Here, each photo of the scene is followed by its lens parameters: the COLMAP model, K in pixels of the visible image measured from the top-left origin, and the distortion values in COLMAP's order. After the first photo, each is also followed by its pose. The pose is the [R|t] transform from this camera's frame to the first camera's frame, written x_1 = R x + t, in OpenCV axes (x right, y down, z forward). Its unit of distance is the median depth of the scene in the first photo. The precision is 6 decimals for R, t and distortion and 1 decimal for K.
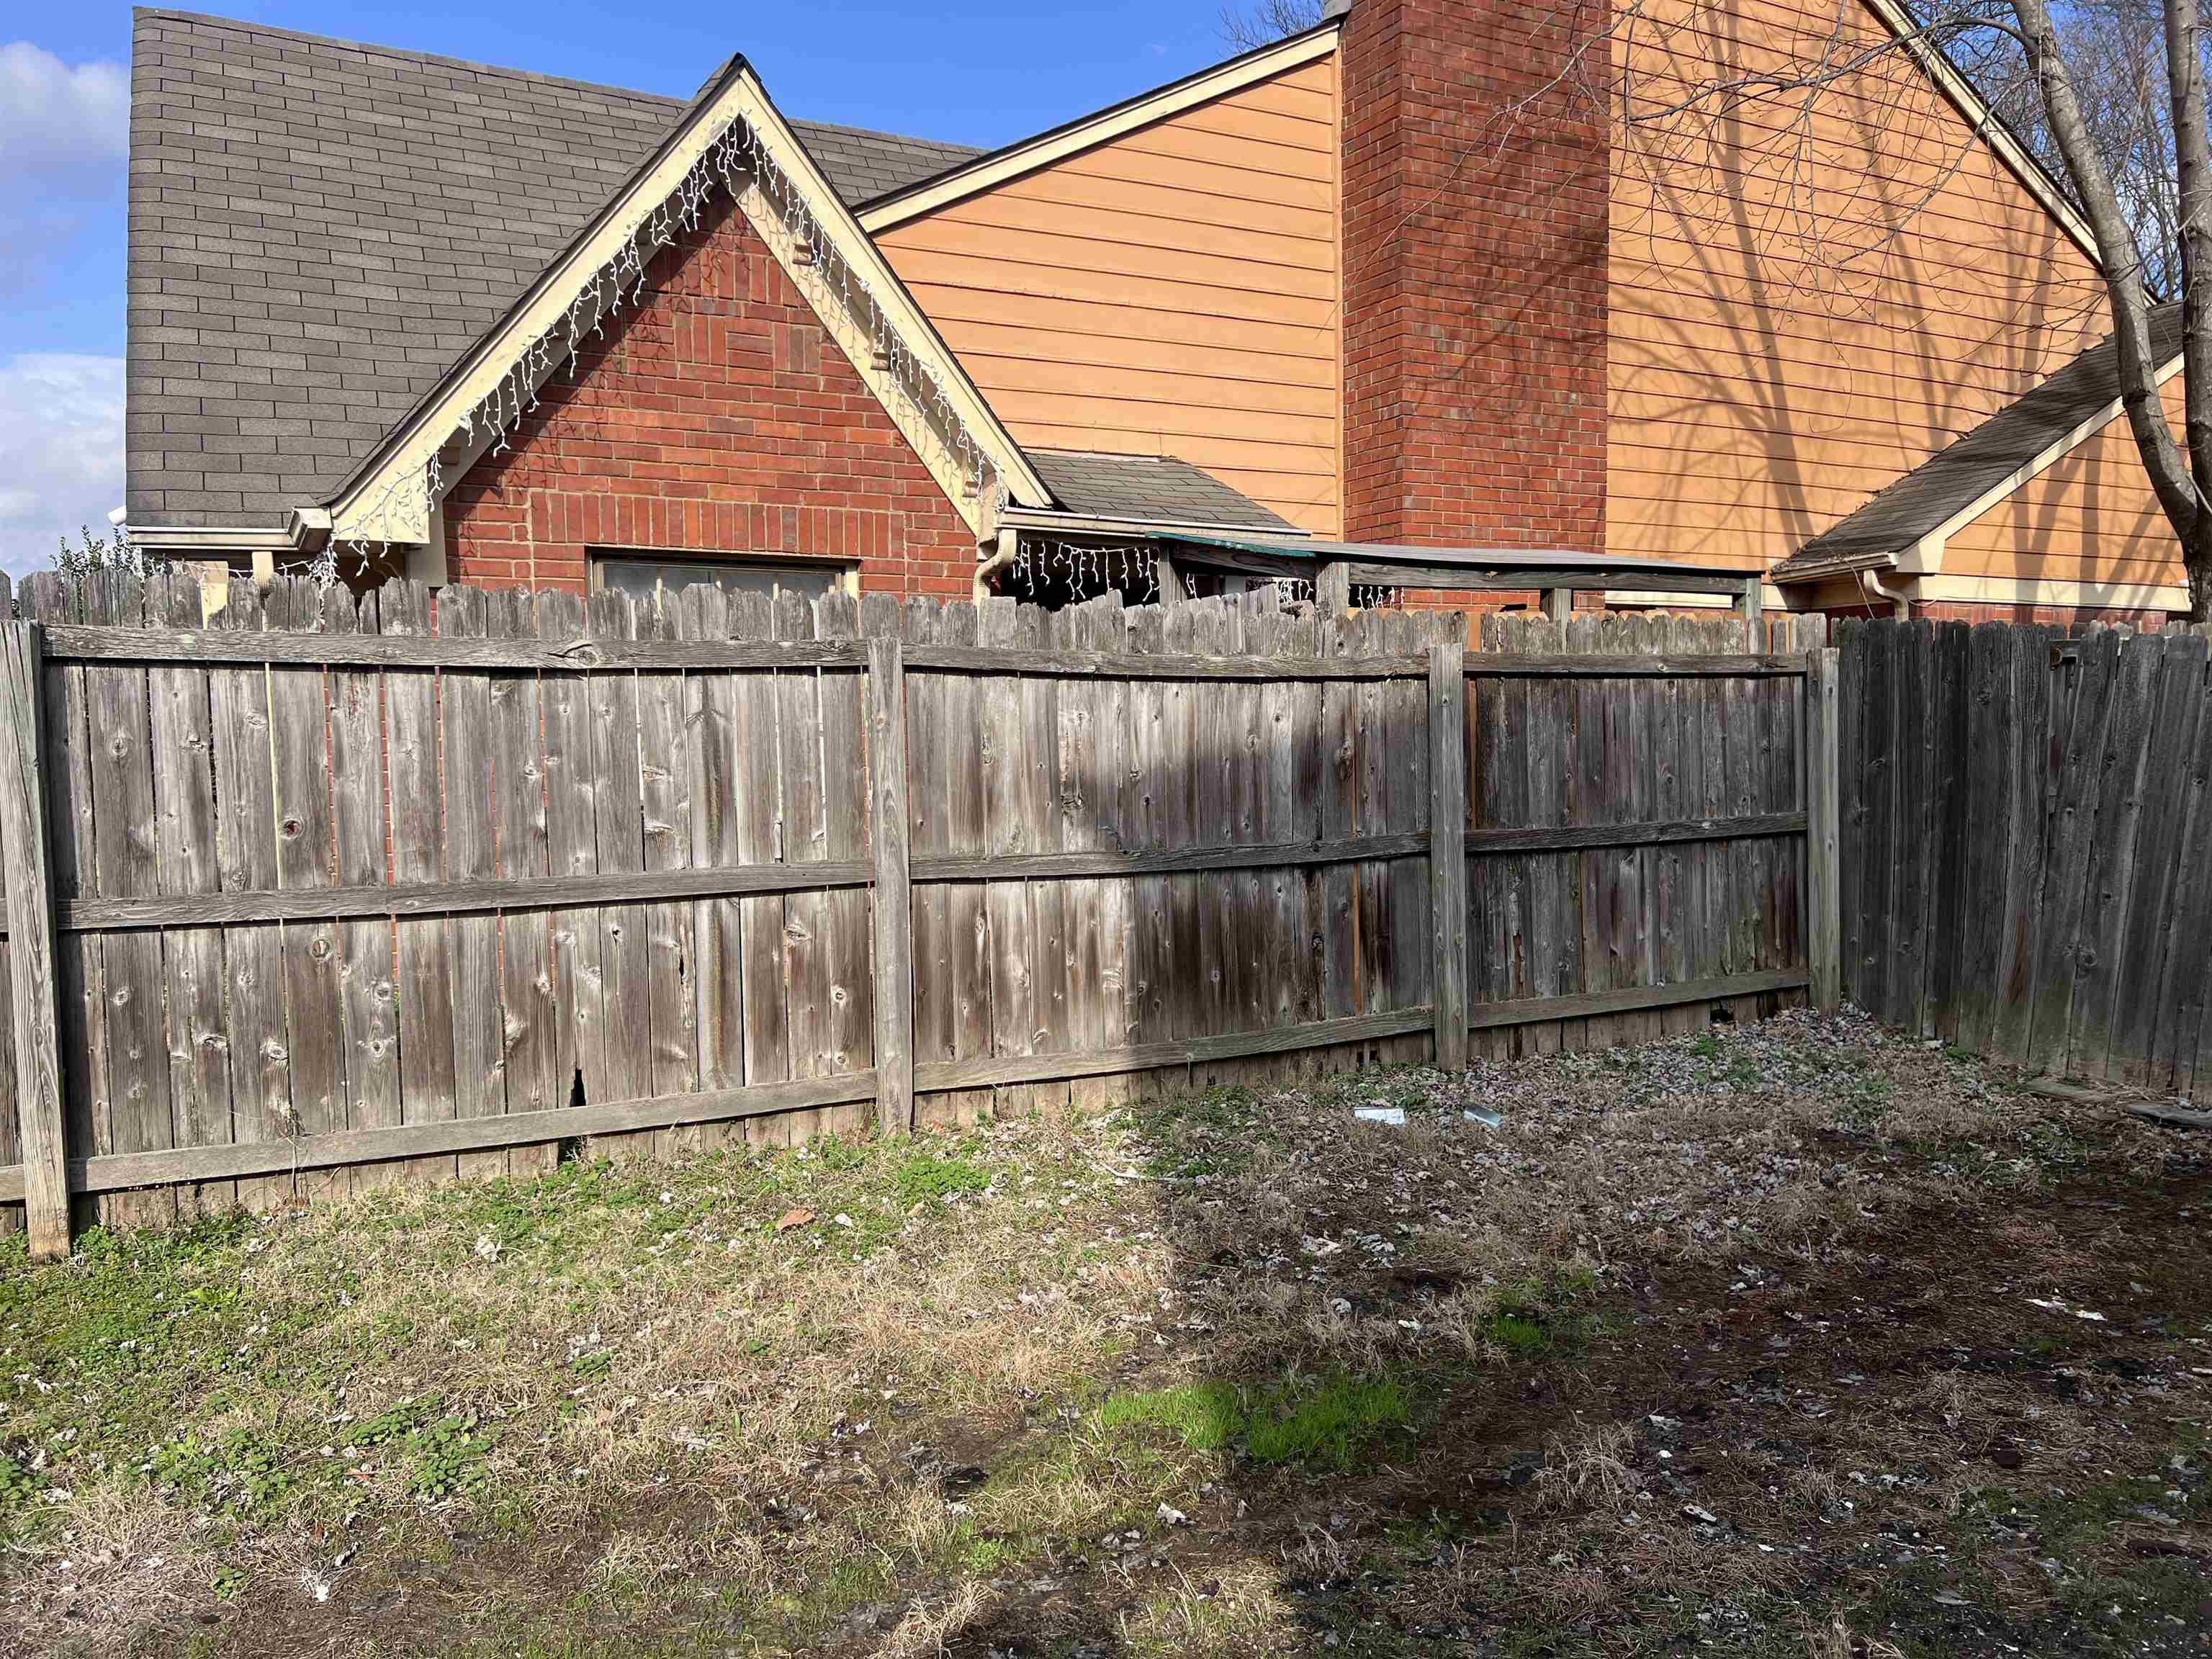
lens RADIAL K [[1648.8, 0, 1100.0], [0, 1648.8, 830.3], [0, 0, 1]] dist [0.036746, -0.044336]
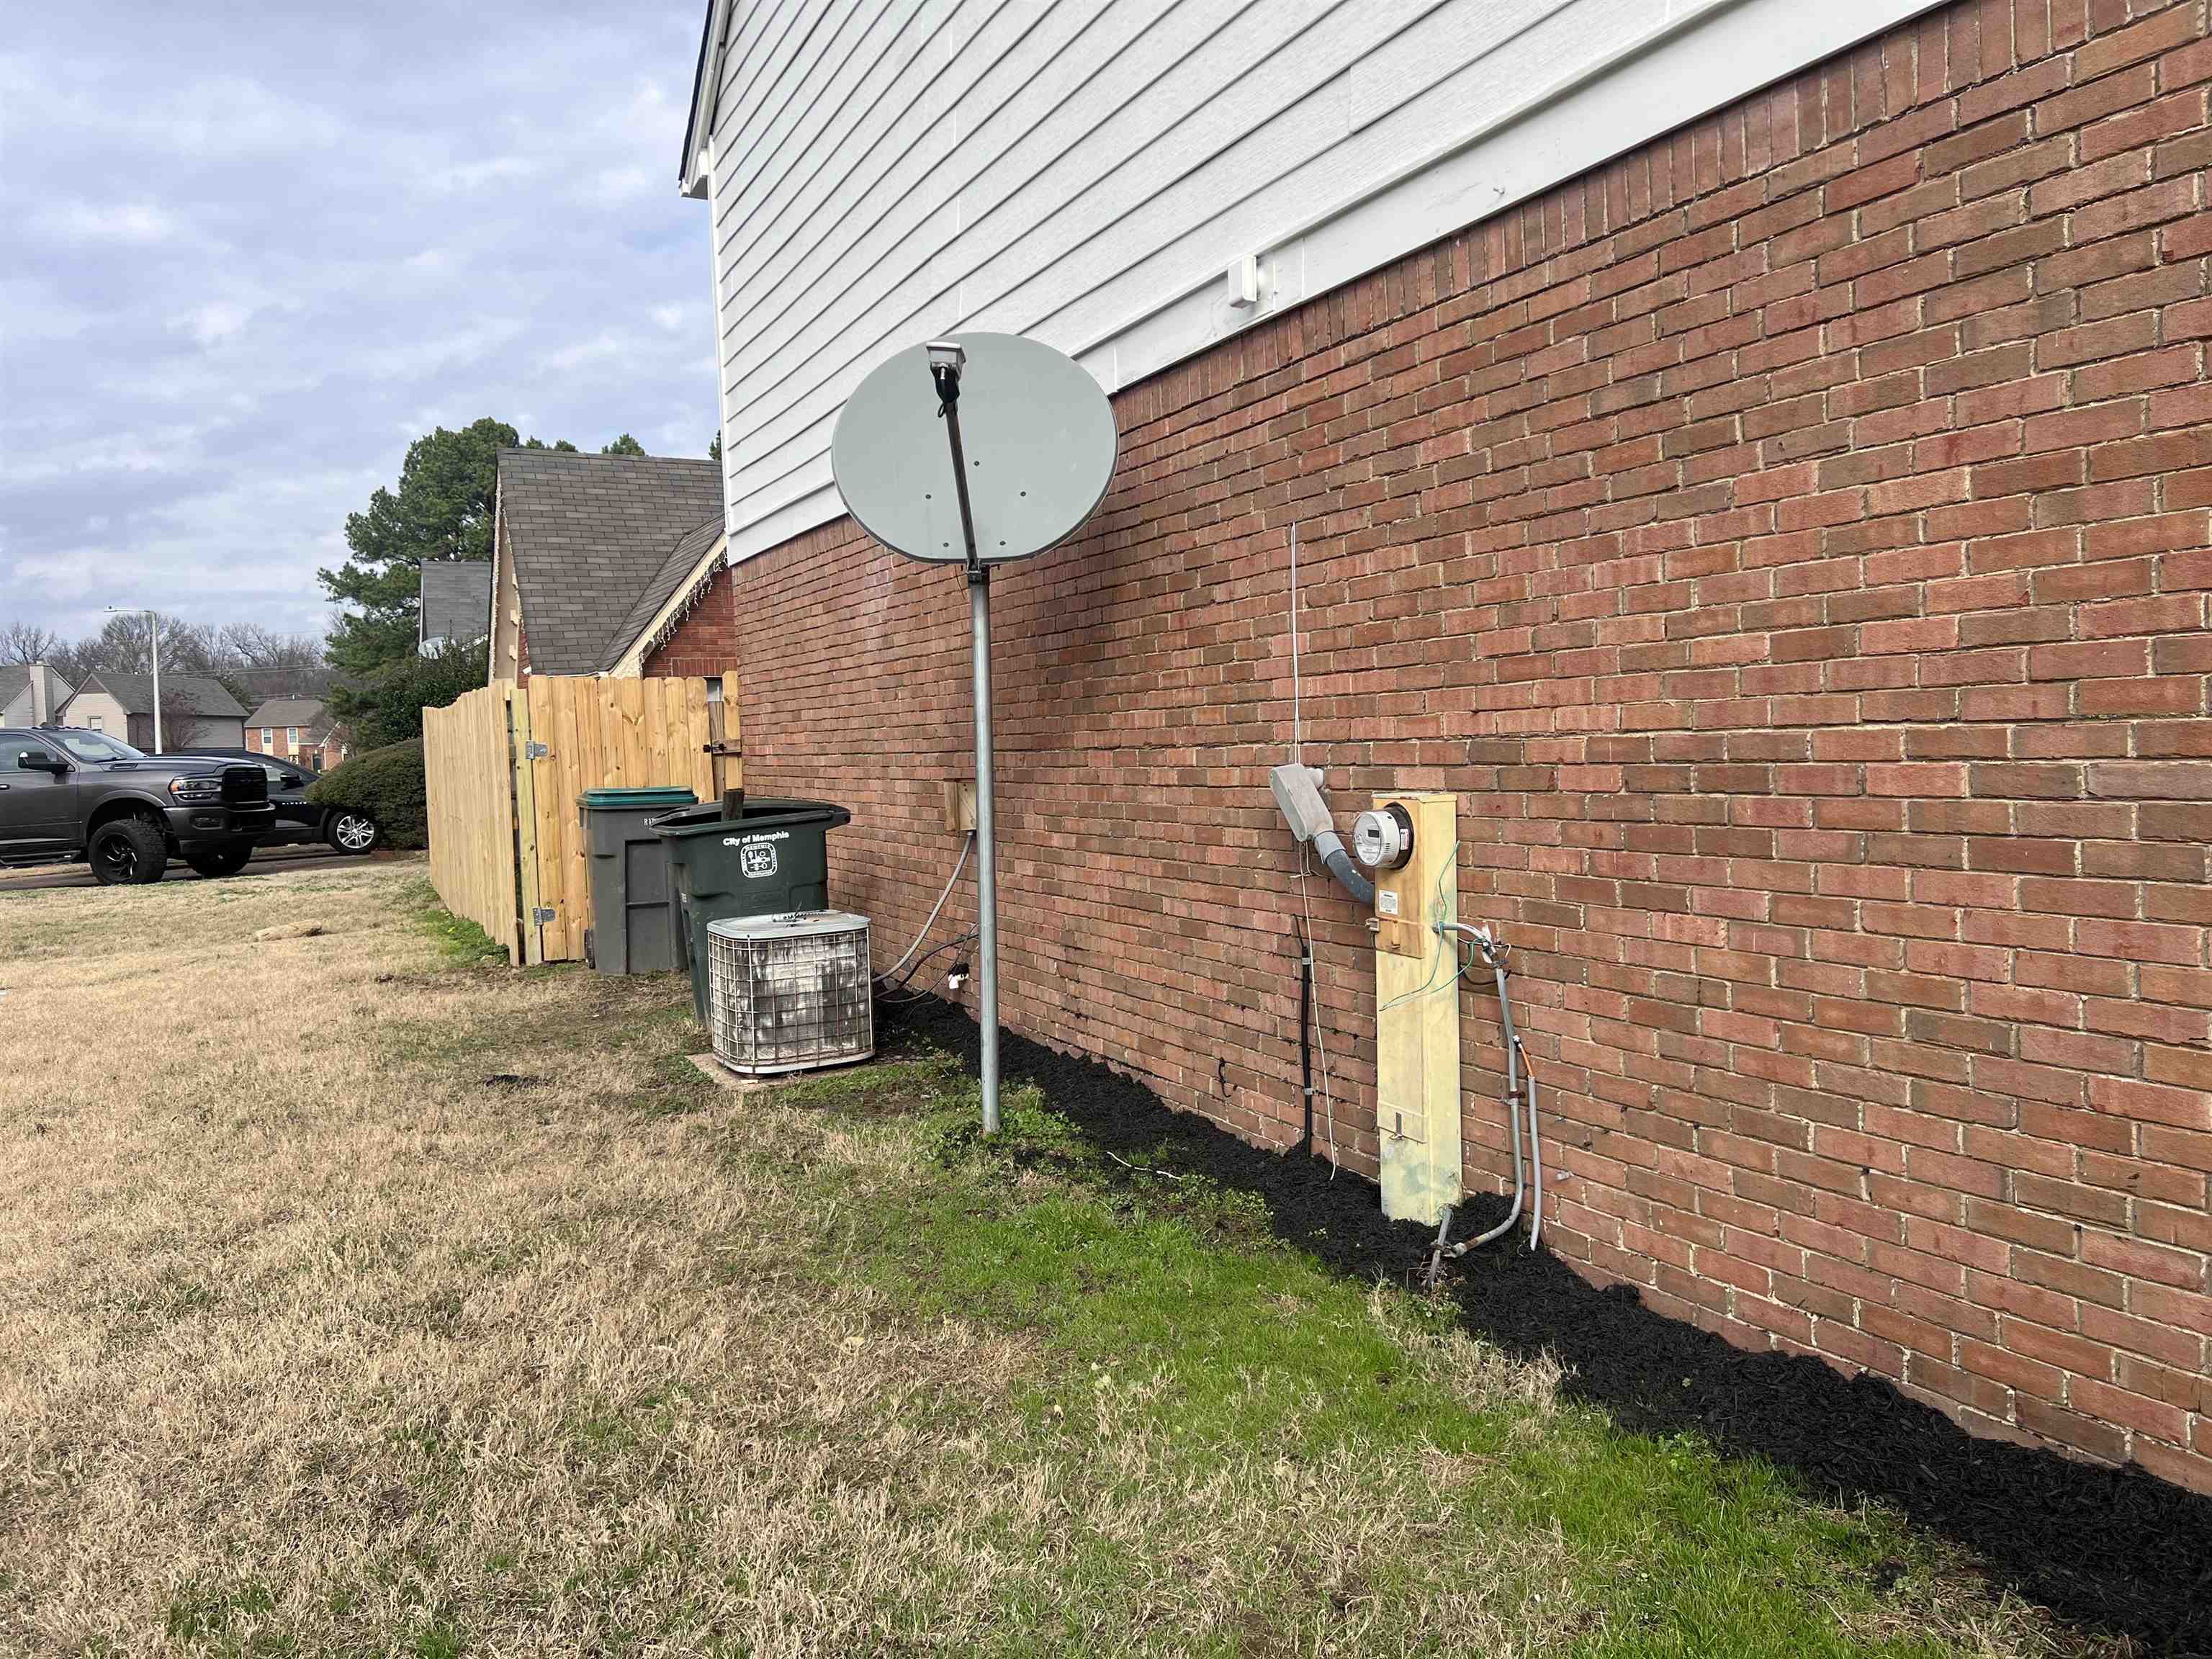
lens RADIAL K [[1648.8, 0, 1110.5], [0, 1648.8, 820.5], [0, 0, 1]] dist [0.036746, -0.044336]
pose [[0.999586, -0.020386, -0.020297, 0.028418], [0.020228, 0.999764, -0.007986, 0.006694], [0.020455, 0.007572, 0.999762, -0.112847]]
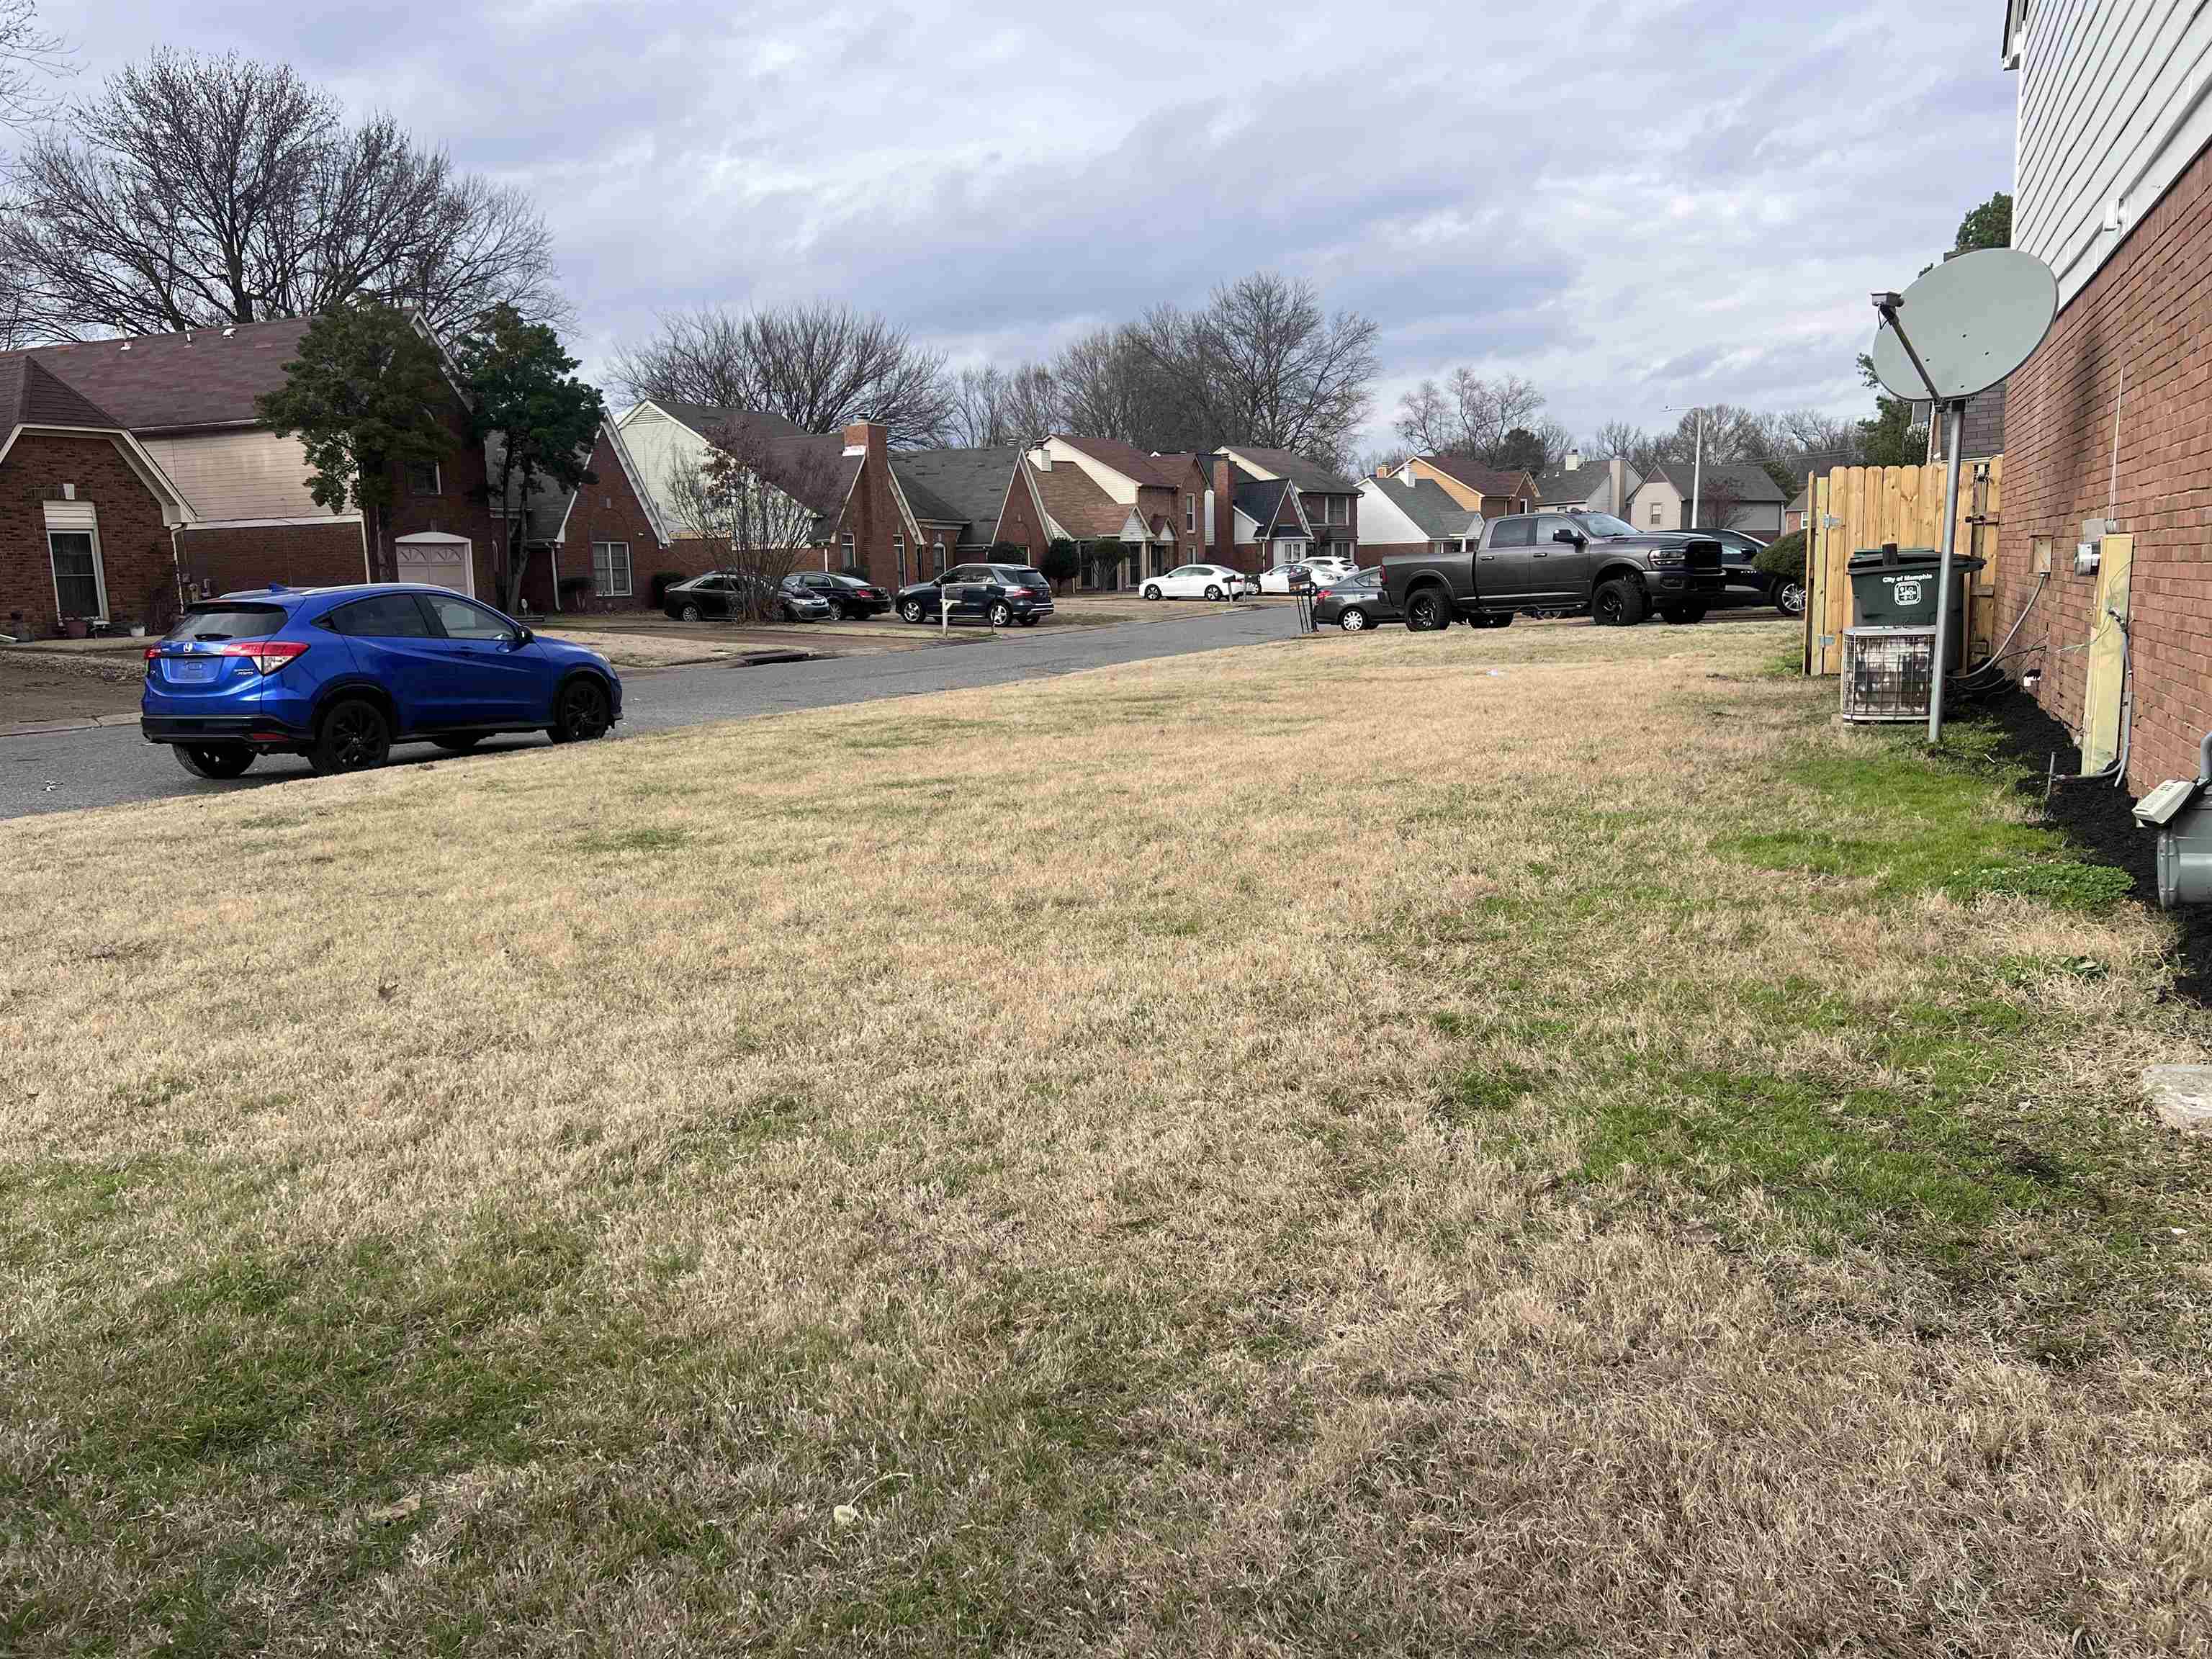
lens RADIAL K [[1648.8, 0, 1103.9], [0, 1648.8, 837.6], [0, 0, 1]] dist [0.036746, -0.044336]
pose [[0.627831, 0.119221, -0.769165, 0.060894], [-0.025697, 0.990836, 0.132605, 0.010060], [0.777925, -0.063488, 0.625141, -0.147149]]
